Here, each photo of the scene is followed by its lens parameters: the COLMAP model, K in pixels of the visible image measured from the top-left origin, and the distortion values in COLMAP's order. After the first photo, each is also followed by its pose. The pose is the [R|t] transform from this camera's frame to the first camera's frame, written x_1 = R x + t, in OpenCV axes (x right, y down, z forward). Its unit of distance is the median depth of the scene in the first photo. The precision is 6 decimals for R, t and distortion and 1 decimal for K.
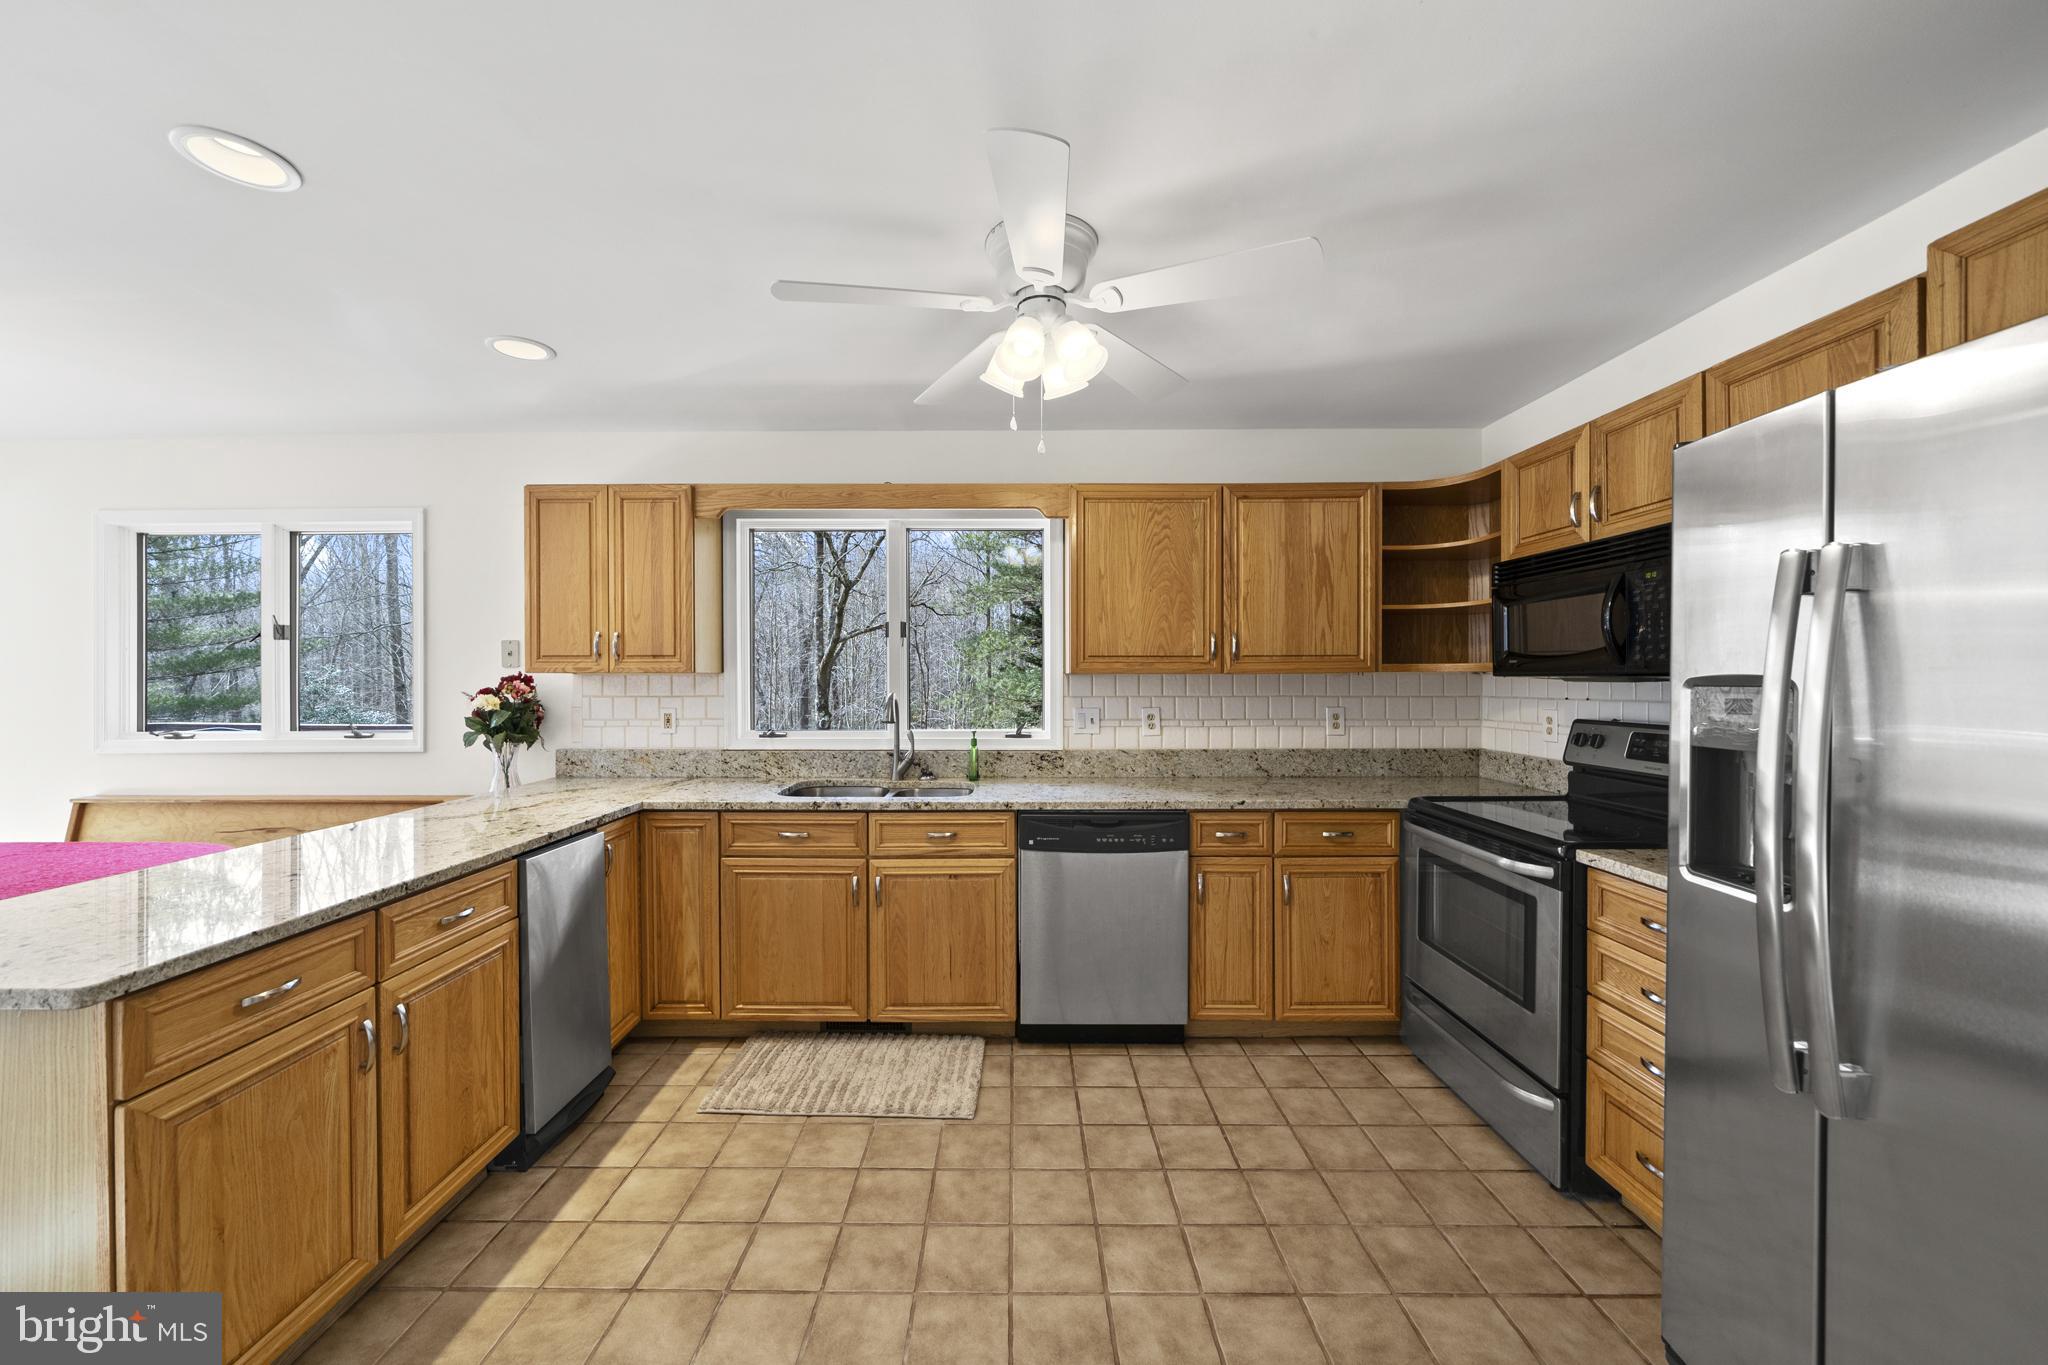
lens RADIAL K [[765.4, 0, 1010.5], [0, 765.4, 684.7], [0, 0, 1]] dist [-0.003080, 0.000321]
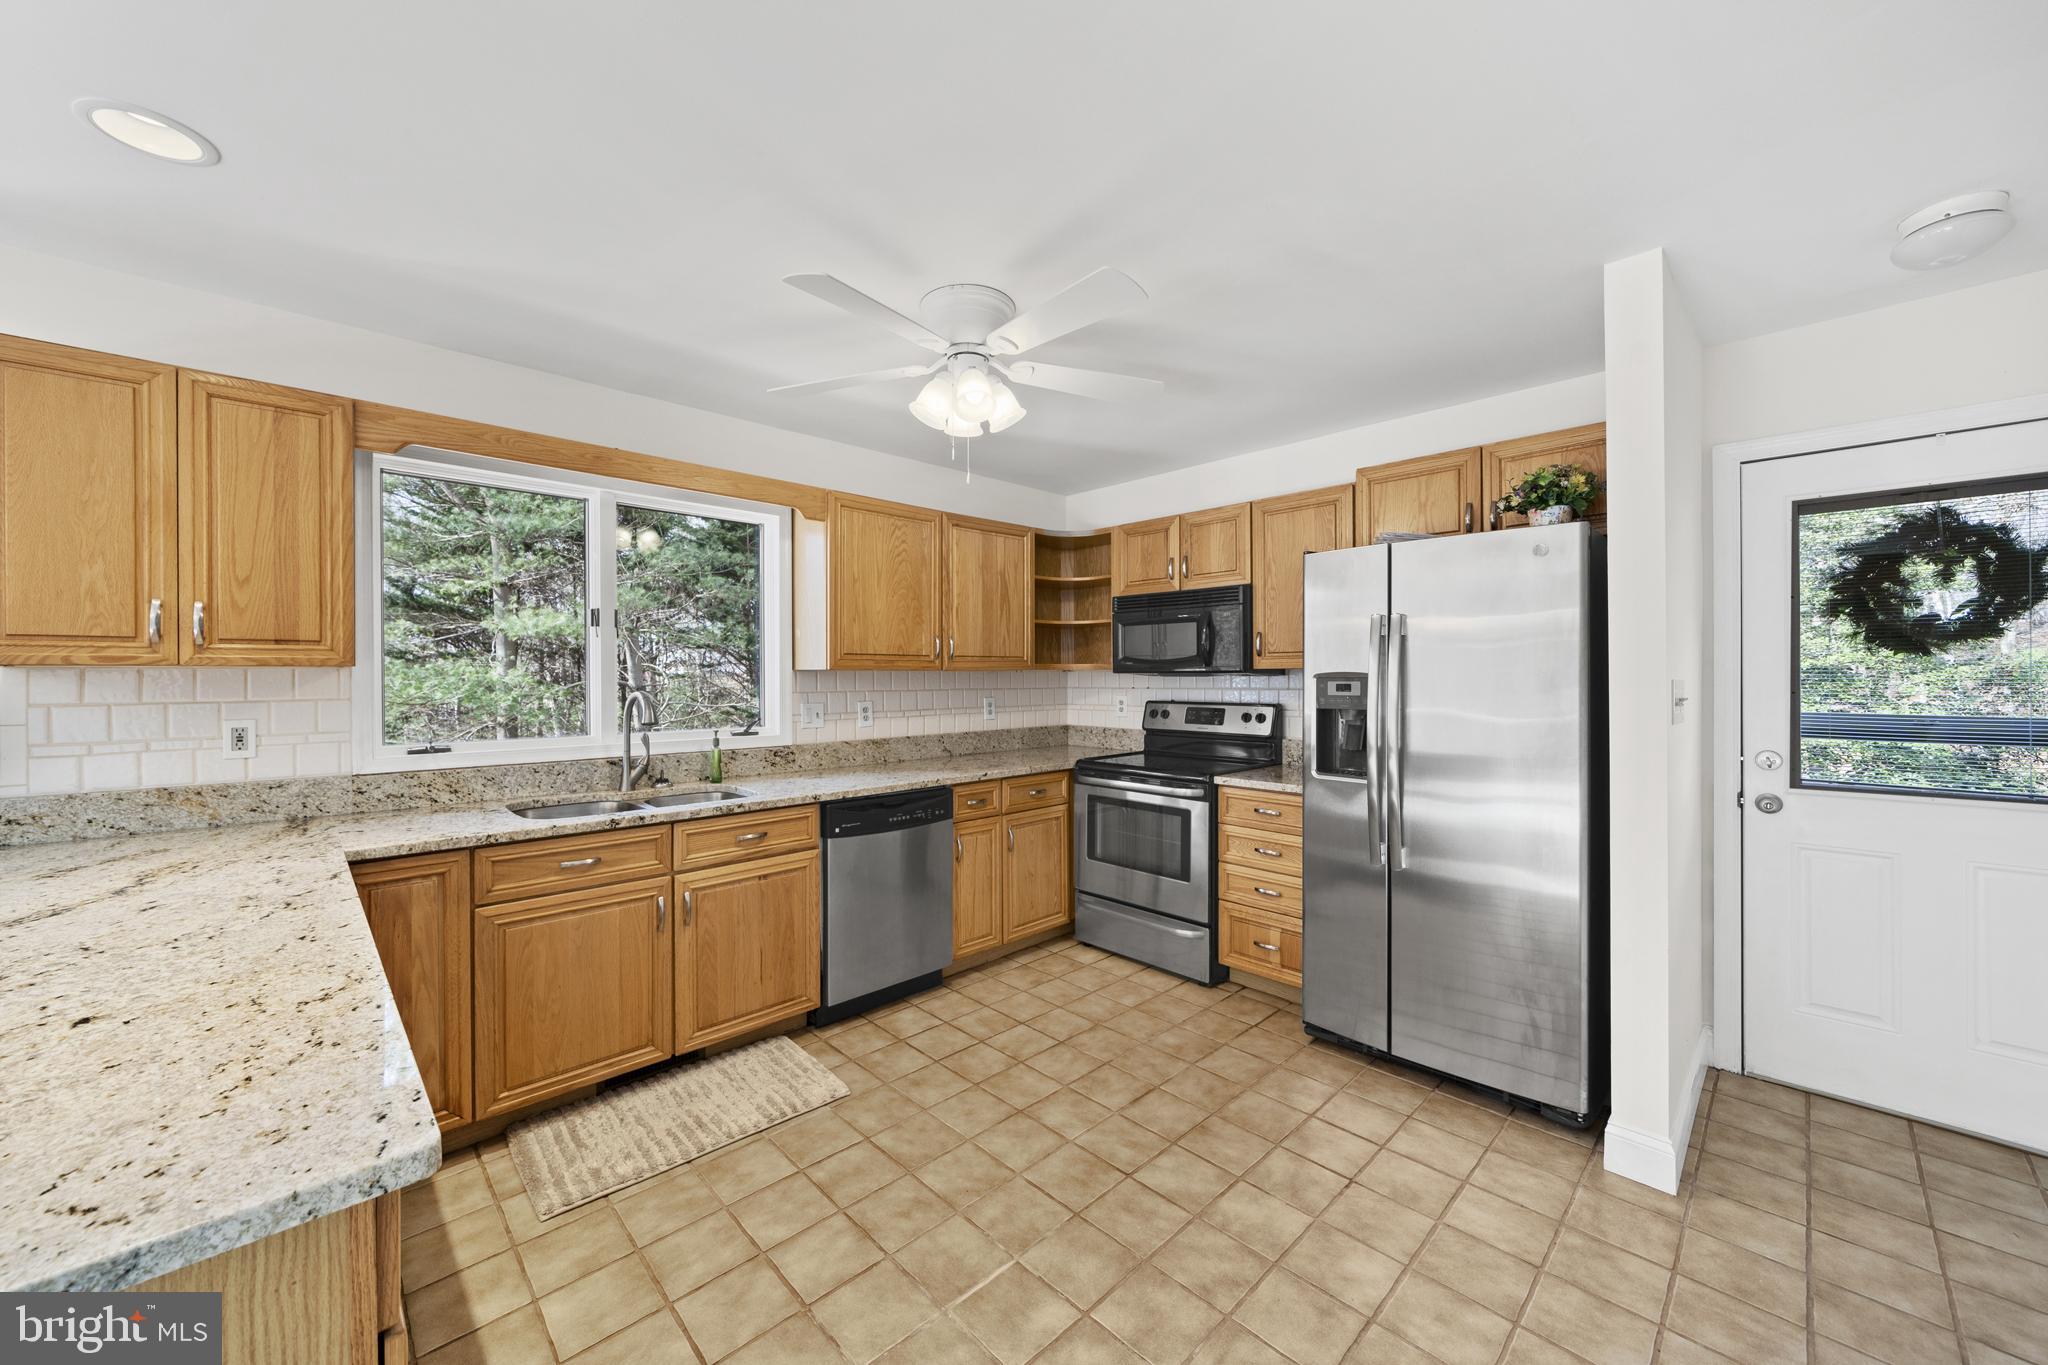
lens RADIAL K [[765.4, 0, 1021.0], [0, 765.4, 684.4], [0, 0, 1]] dist [-0.003080, 0.000321]
pose [[0.712897, -0.008591, 0.701216, -0.522492], [0.007077, 0.999962, 0.005057, 0.002056], [-0.701233, 0.001357, 0.712931, 0.073787]]
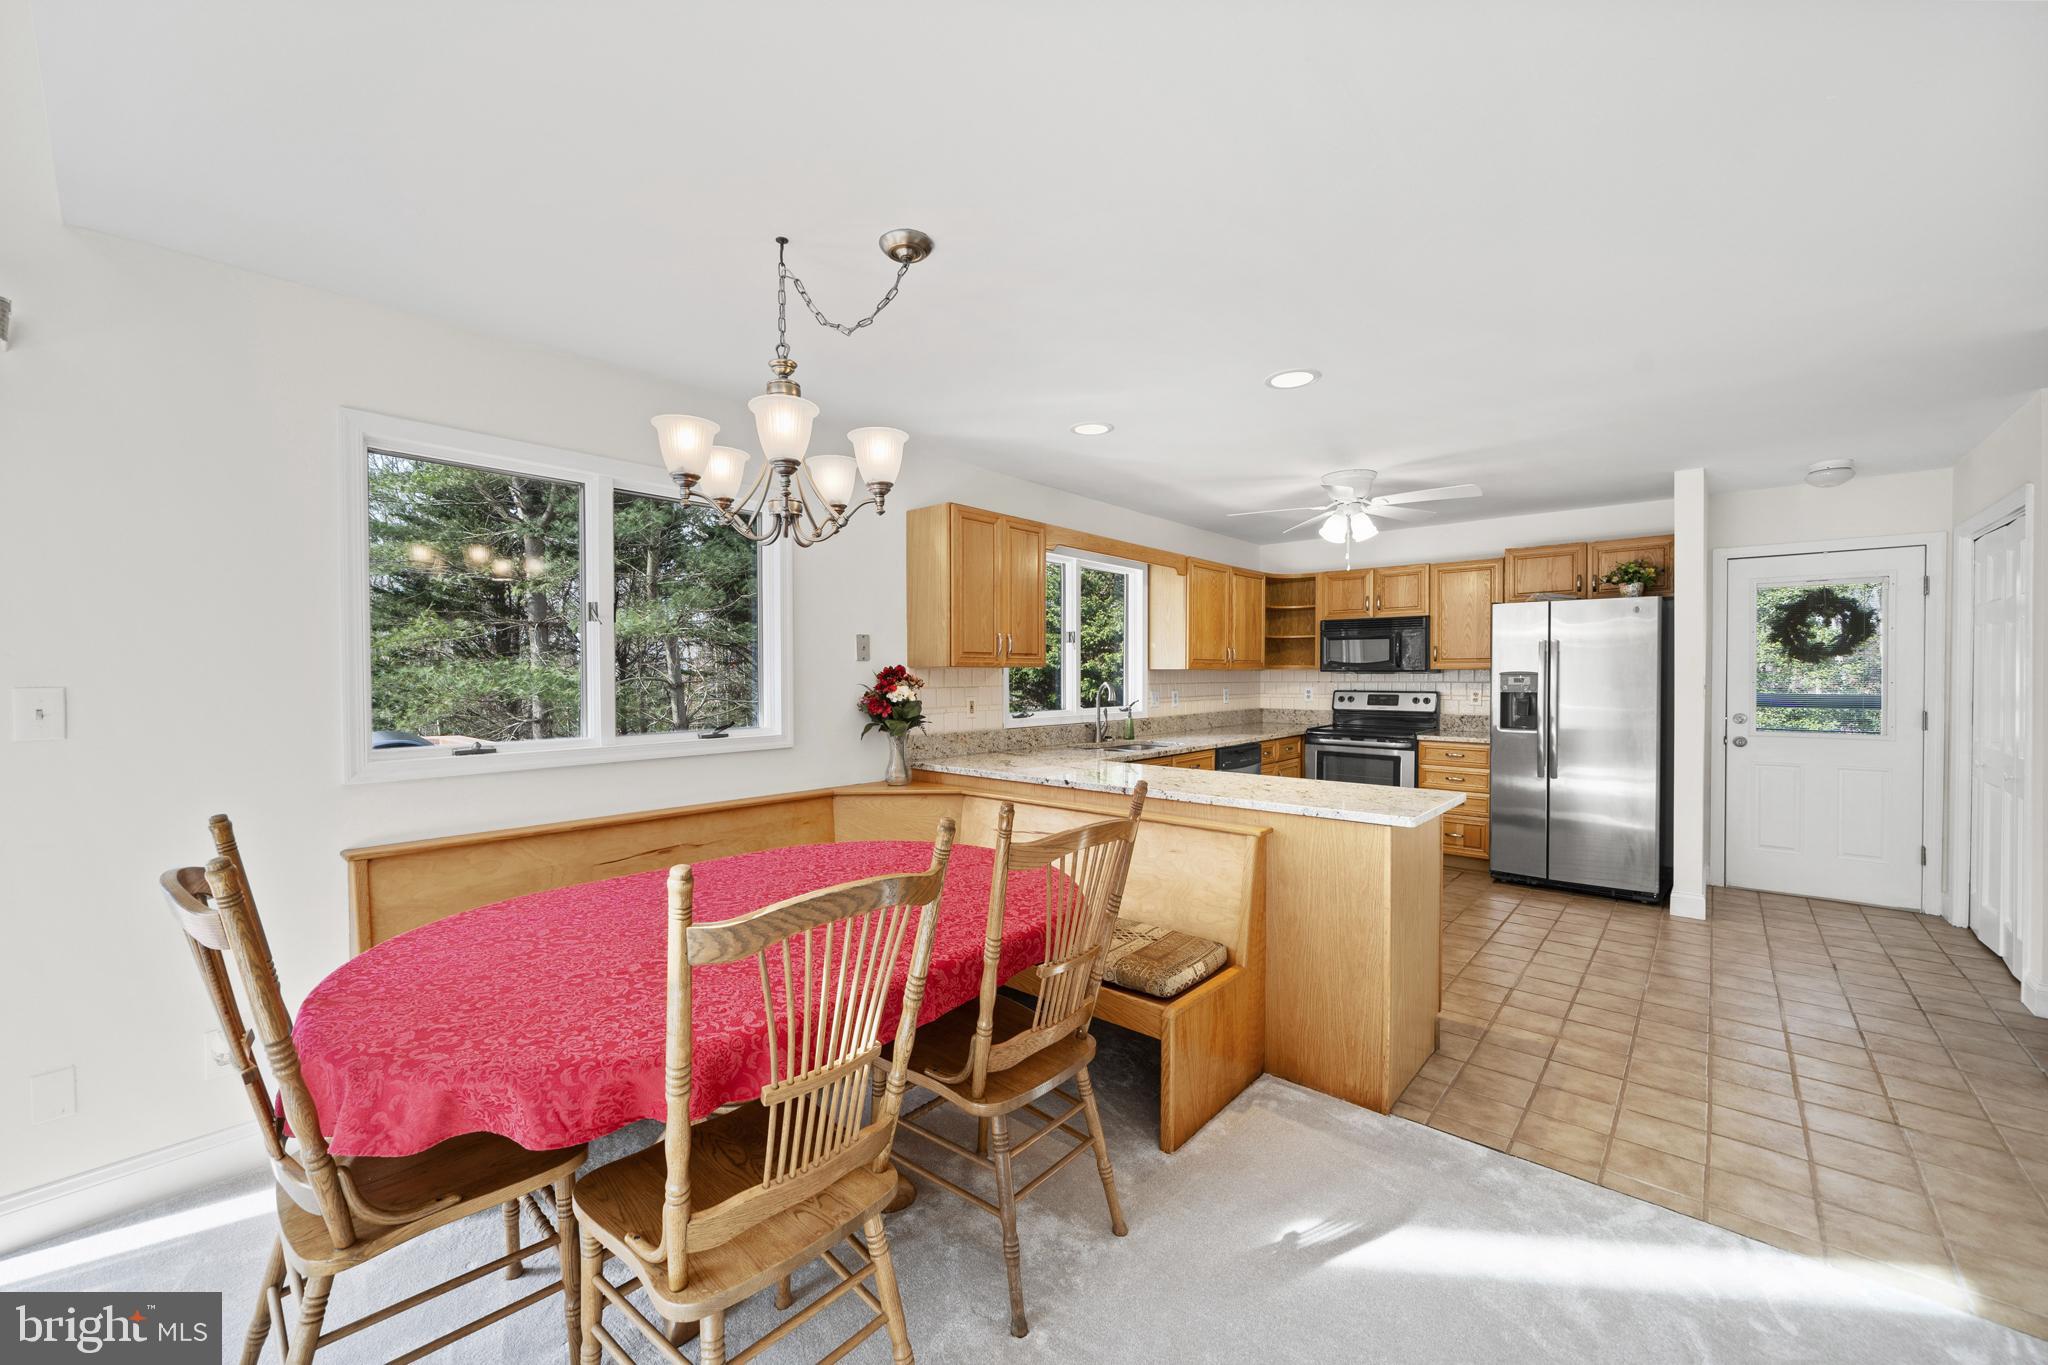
lens RADIAL K [[765.4, 0, 1022.3], [0, 765.4, 692.8], [0, 0, 1]] dist [-0.003080, 0.000321]
pose [[0.647751, -0.016924, 0.761664, -1.587409], [0.005410, 0.999830, 0.017615, 0.006416], [-0.761833, -0.007290, 0.647733, 0.213357]]
